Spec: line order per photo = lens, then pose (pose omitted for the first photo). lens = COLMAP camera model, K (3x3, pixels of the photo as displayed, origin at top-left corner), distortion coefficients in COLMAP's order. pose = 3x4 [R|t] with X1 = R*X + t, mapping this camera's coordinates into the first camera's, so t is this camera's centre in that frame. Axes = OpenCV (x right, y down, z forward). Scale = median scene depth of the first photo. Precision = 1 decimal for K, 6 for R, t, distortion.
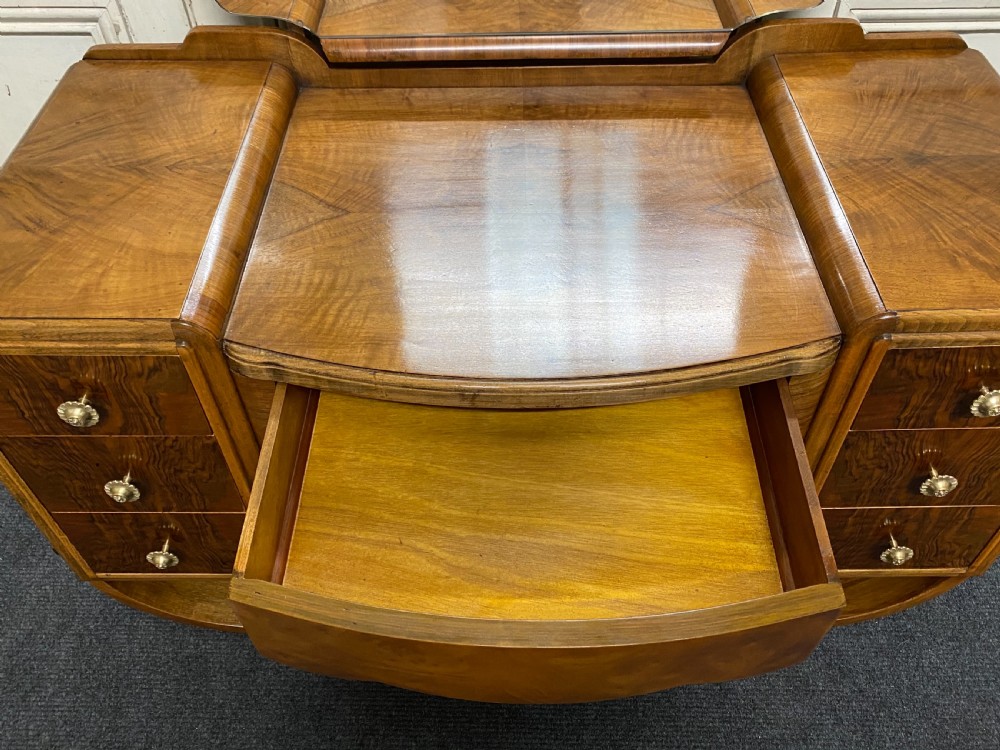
lens RADIAL K [[842.3, 0, 498.2], [0, 842.3, 374.8], [0, 0, 1]] dist [0.011091, 0.000250]
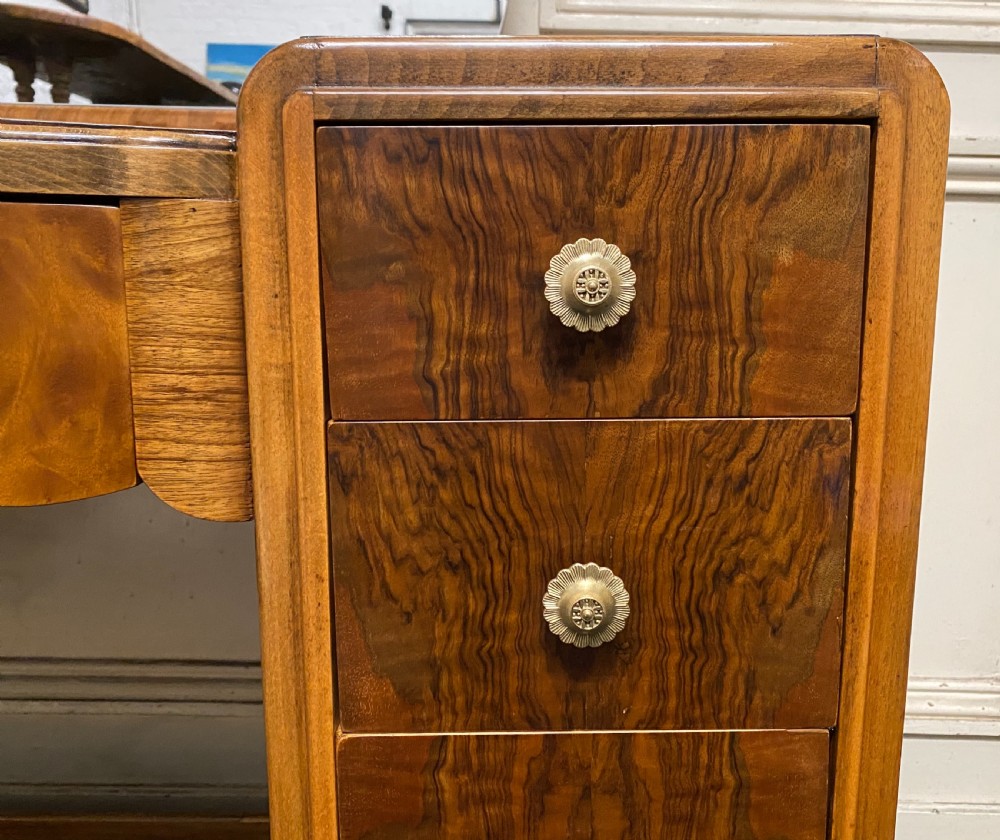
lens RADIAL K [[935.5, 0, 564.2], [0, 935.5, 415.6], [0, 0, 1]] dist [0.035359, 0.000000]
pose [[0.999185, 0.033185, 0.022968, 0.490102], [-0.011819, 0.784766, -0.619679, 0.332143], [-0.038588, 0.618903, 0.784519, 0.584557]]
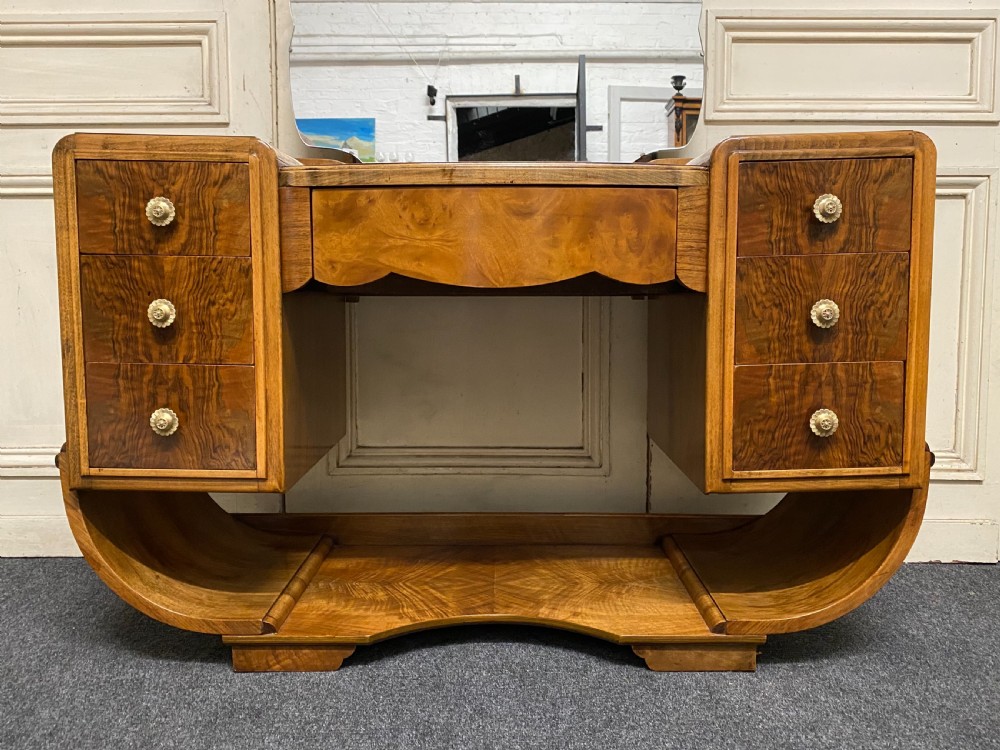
lens RADIAL K [[842.3, 0, 499.3], [0, 842.3, 365.8], [0, 0, 1]] dist [0.011091, 0.000250]
pose [[0.999870, 0.016005, -0.002104, 0.048290], [-0.013198, 0.735456, -0.677444, 1.014107], [-0.009295, 0.677383, 0.735572, 0.145881]]
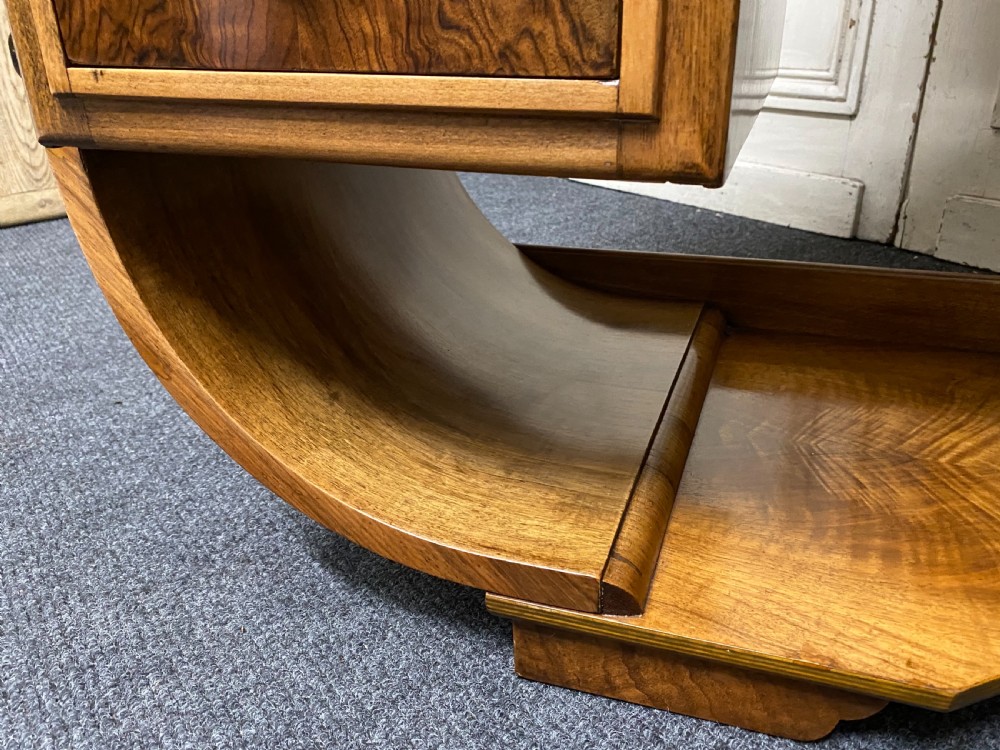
lens RADIAL K [[842.3, 0, 501.9], [0, 842.3, 371.5], [0, 0, 1]] dist [0.011091, 0.000250]
pose [[0.944726, 0.127658, -0.301988, -0.249614], [-0.240637, 0.895576, -0.374216, 0.495705], [0.222681, 0.426201, 0.876793, 0.954119]]
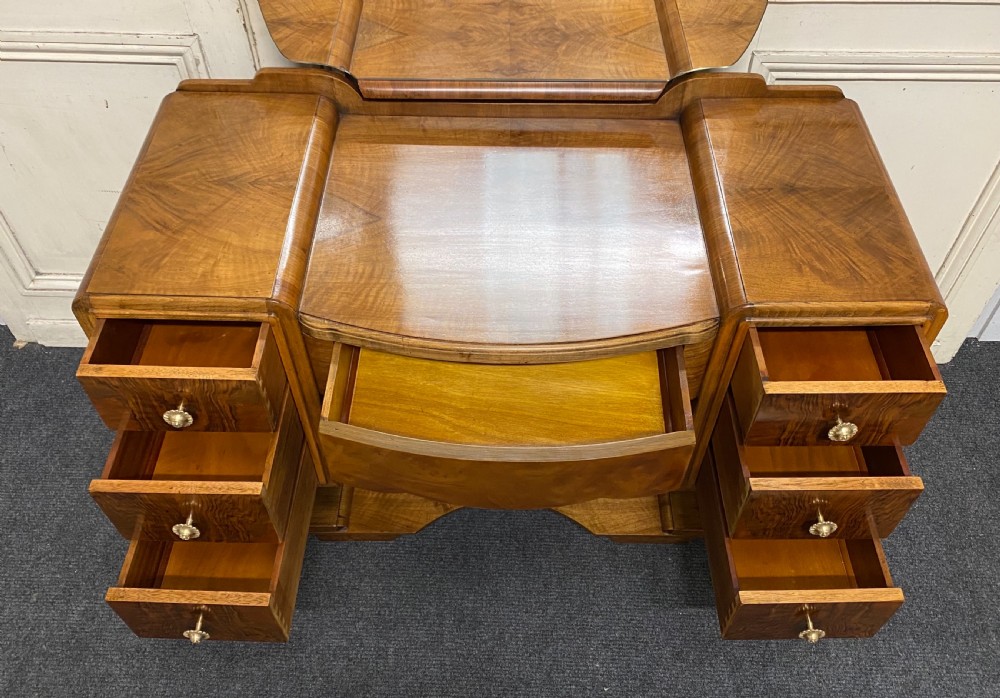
lens RADIAL K [[844.7, 0, 499.6], [0, 844.7, 379.9], [0, 0, 1]] dist [0.039591, -0.057060]
pose [[0.999779, 0.018812, 0.009375, 0.009022], [-0.019382, 0.997700, 0.064955, -0.022584], [-0.008132, -0.065123, 0.997844, -0.405555]]
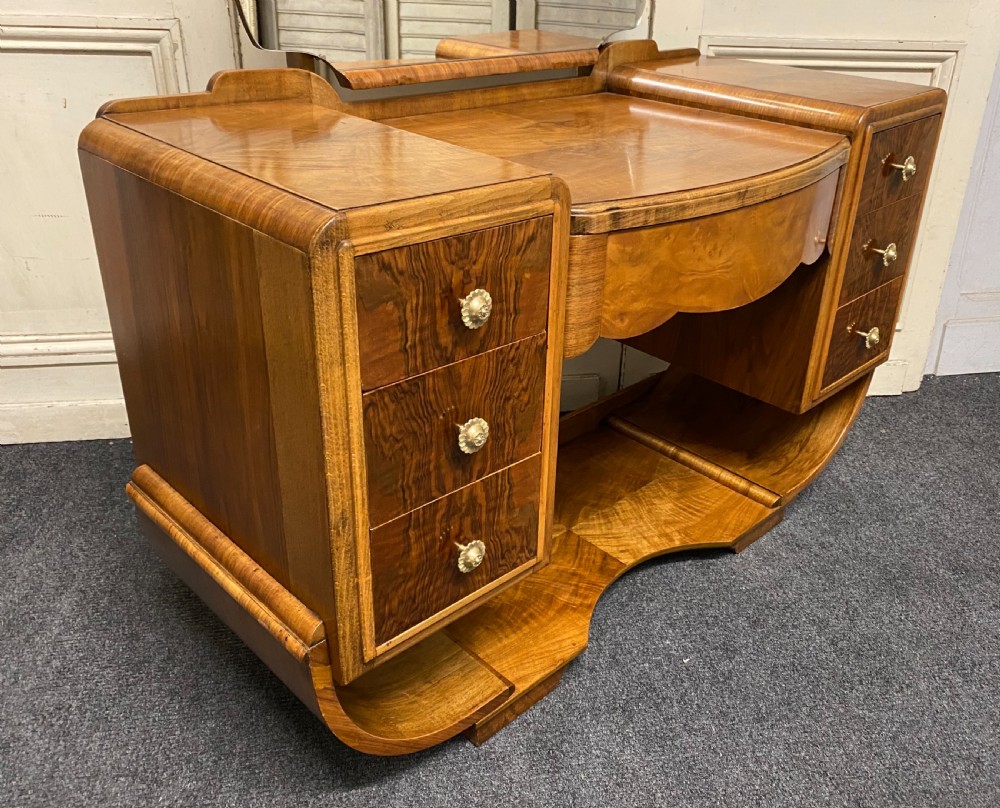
lens RADIAL K [[899.2, 0, 550.6], [0, 899.2, 403.8], [0, 0, 1]] dist [0.066259, -0.084934]
pose [[0.700246, -0.294227, 0.650450, -1.003180], [0.498235, 0.853951, -0.150098, 0.294309], [-0.511290, 0.429182, 0.744570, 0.221247]]
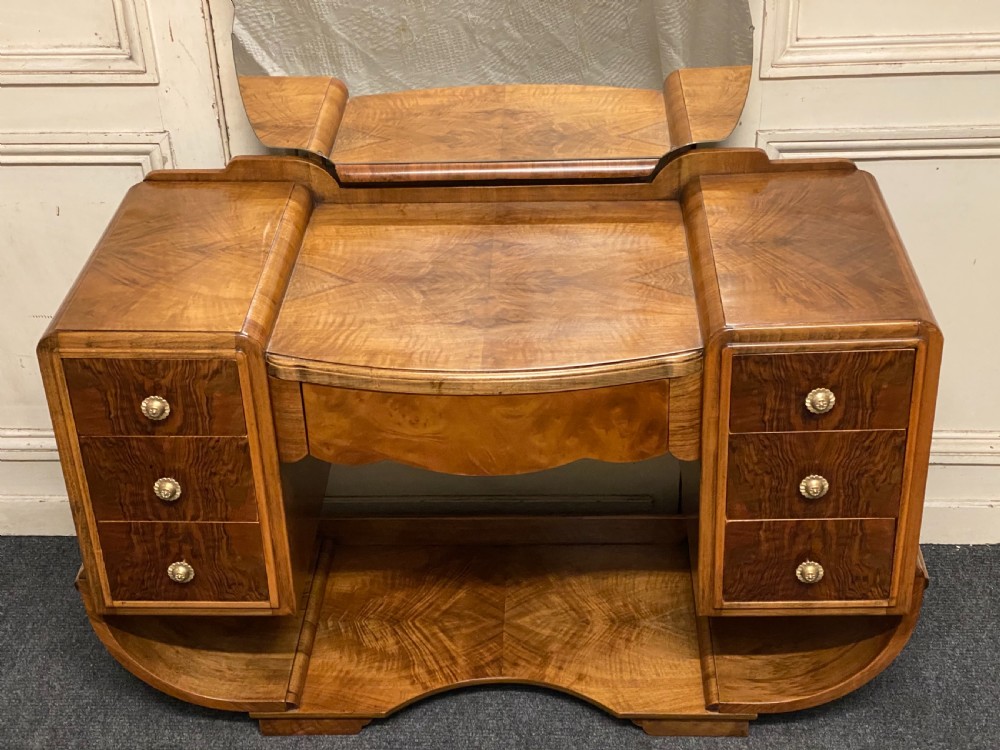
lens RADIAL K [[1516.7, 0, 484.7], [0, 1516.7, 370.9], [0, 0, 1]] dist [0.152079, 0.000000]
pose [[0.998705, 0.003313, -0.050775, 0.146446], [-0.017566, 0.958979, -0.282931, 0.606737], [0.047754, 0.283456, 0.957795, -1.222499]]
